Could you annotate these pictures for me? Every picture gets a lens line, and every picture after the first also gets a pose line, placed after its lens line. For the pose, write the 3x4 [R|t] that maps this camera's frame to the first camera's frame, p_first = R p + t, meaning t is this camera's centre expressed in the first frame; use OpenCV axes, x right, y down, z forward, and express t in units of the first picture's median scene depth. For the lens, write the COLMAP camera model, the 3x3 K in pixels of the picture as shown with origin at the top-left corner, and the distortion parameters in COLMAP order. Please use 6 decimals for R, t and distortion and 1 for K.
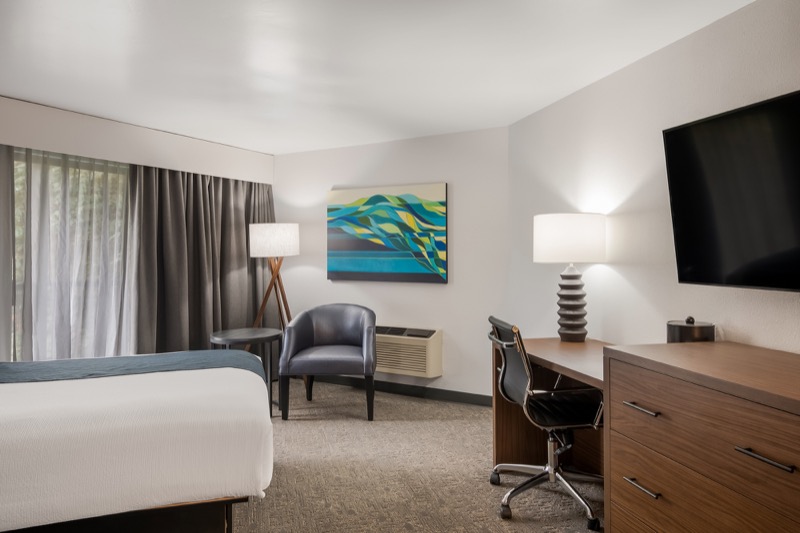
lens RADIAL K [[554.8, 0, 397.4], [0, 554.8, 265.8], [0, 0, 1]] dist [0.061818, -0.002402]
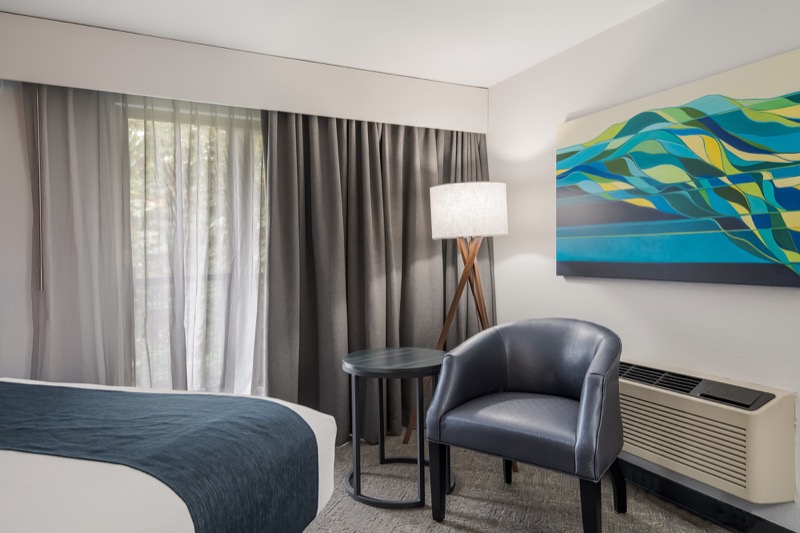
lens RADIAL K [[554.8, 0, 395.3], [0, 554.8, 265.6], [0, 0, 1]] dist [0.061818, -0.002402]
pose [[0.834542, 0.004836, -0.550923, 0.063385], [-0.006942, 0.999974, -0.001737, 0.017996], [0.550901, 0.005274, 0.834554, 0.442378]]
